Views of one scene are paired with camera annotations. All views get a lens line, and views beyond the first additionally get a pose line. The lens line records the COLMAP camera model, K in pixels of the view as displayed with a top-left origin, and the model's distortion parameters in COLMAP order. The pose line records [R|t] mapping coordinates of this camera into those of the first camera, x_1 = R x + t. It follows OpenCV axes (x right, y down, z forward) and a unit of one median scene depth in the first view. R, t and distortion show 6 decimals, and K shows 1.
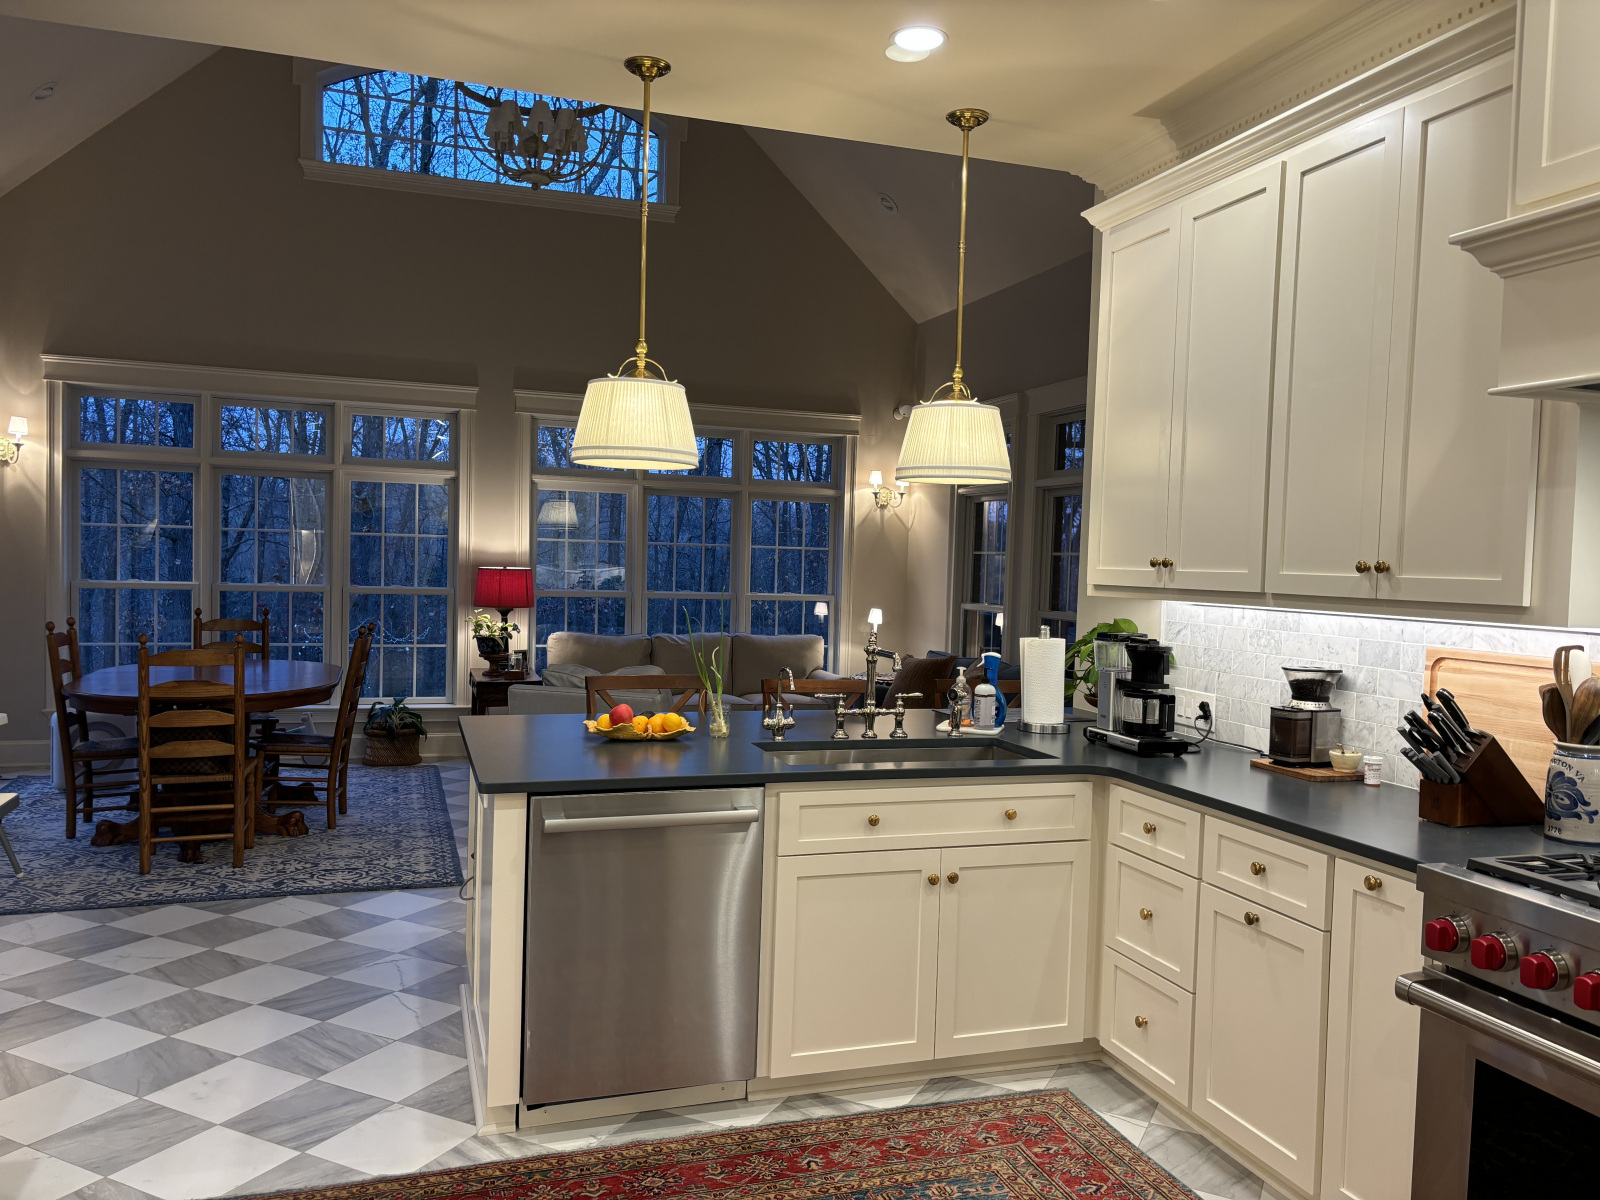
lens RADIAL K [[1217.3, 0, 812.6], [0, 1217.3, 597.4], [0, 0, 1]] dist [0.035361, -0.039560]
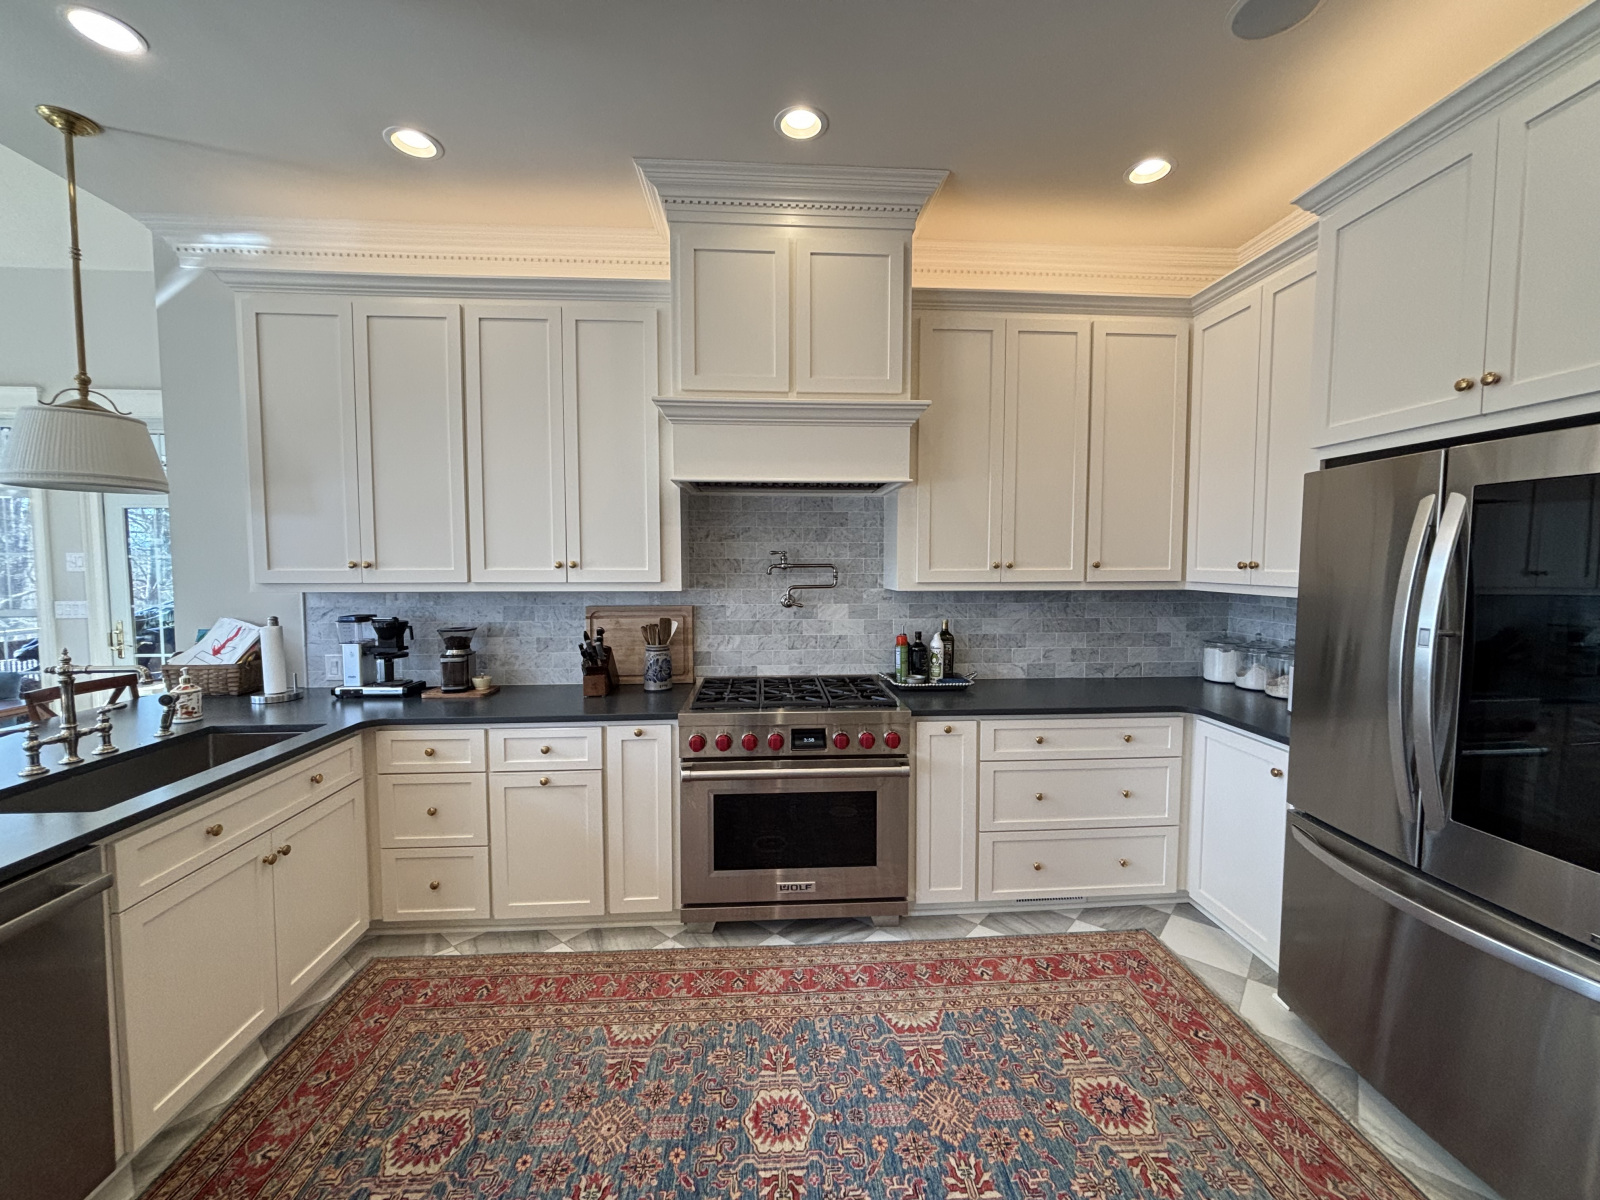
lens RADIAL K [[644.9, 0, 817.4], [0, 644.9, 606.5], [0, 0, 1]] dist [-0.000343, 0.000600]
pose [[0.258981, -0.094710, 0.961228, -0.311228], [0.039936, 0.995380, 0.087316, -0.027830], [-0.965056, 0.015774, 0.261567, 0.337758]]
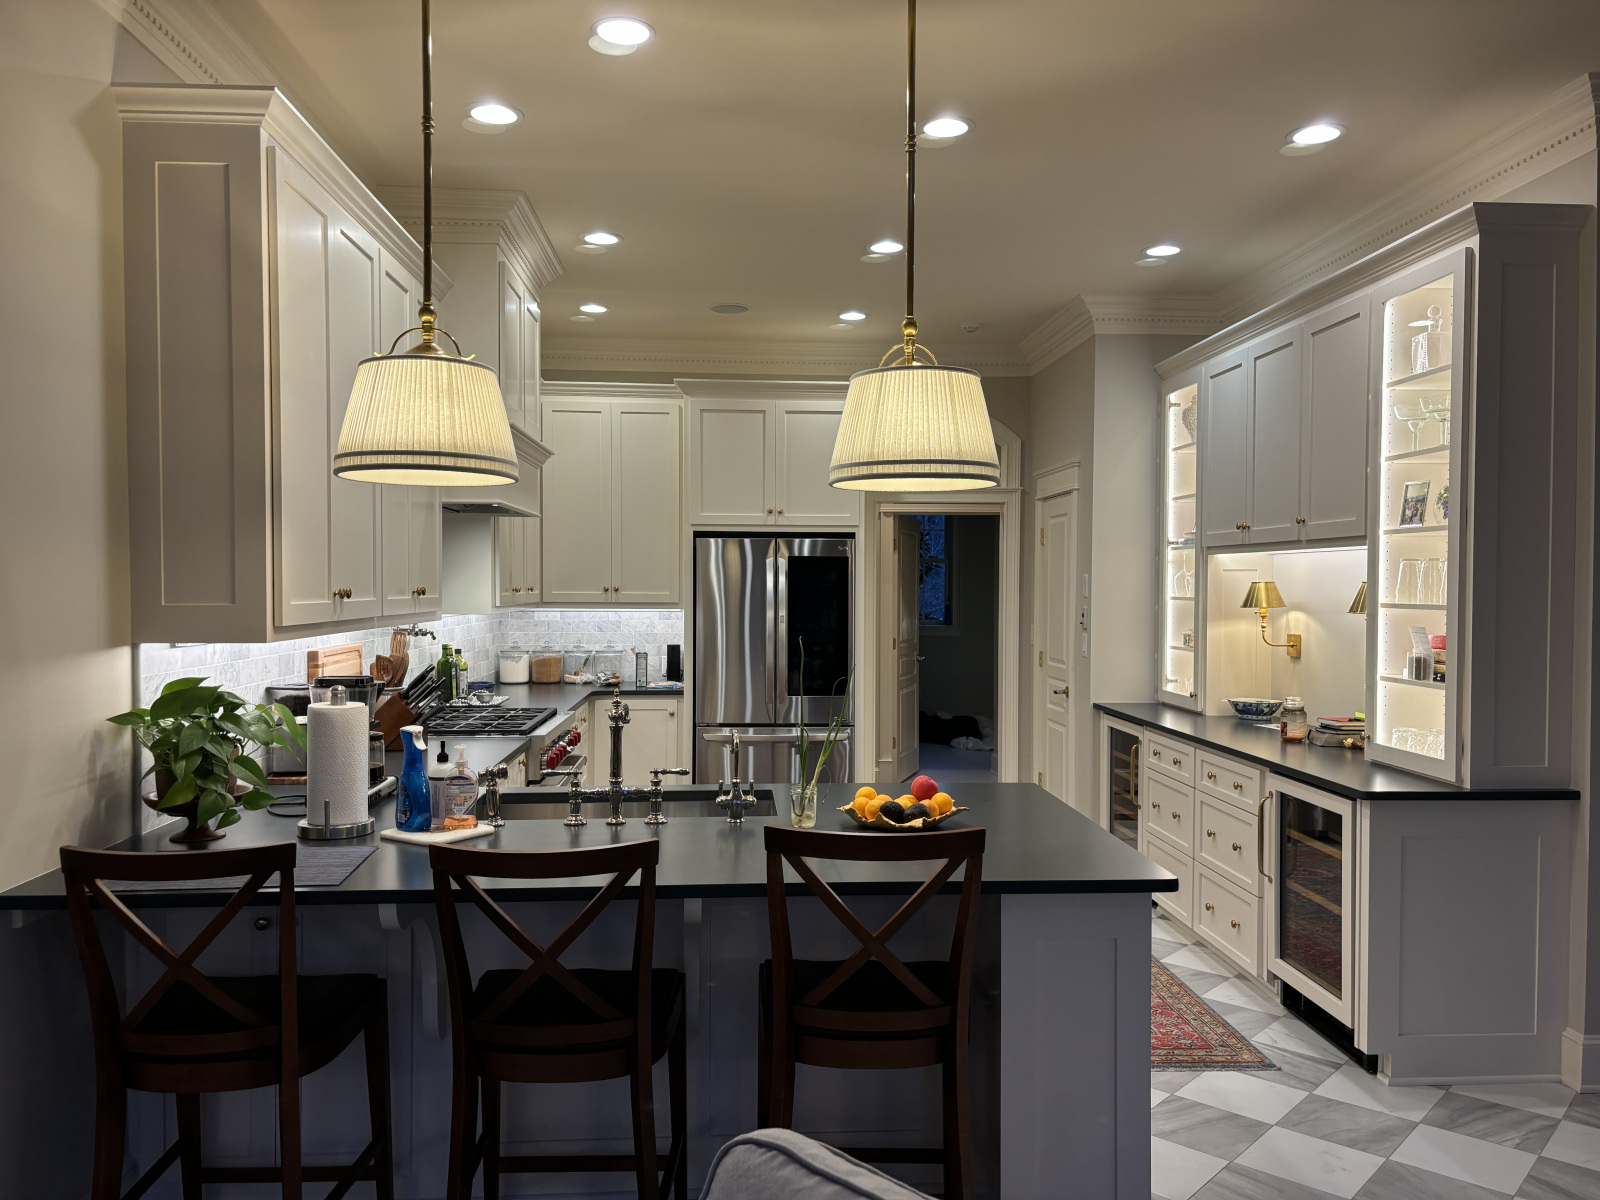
lens RADIAL K [[1217.3, 0, 801.3], [0, 1217.3, 611.2], [0, 0, 1]] dist [0.035361, -0.039560]
pose [[-0.967692, -0.039687, 0.248993, -0.298061], [-0.025247, 0.997823, 0.060926, -0.088324], [-0.250869, 0.052671, -0.966587, 1.979040]]
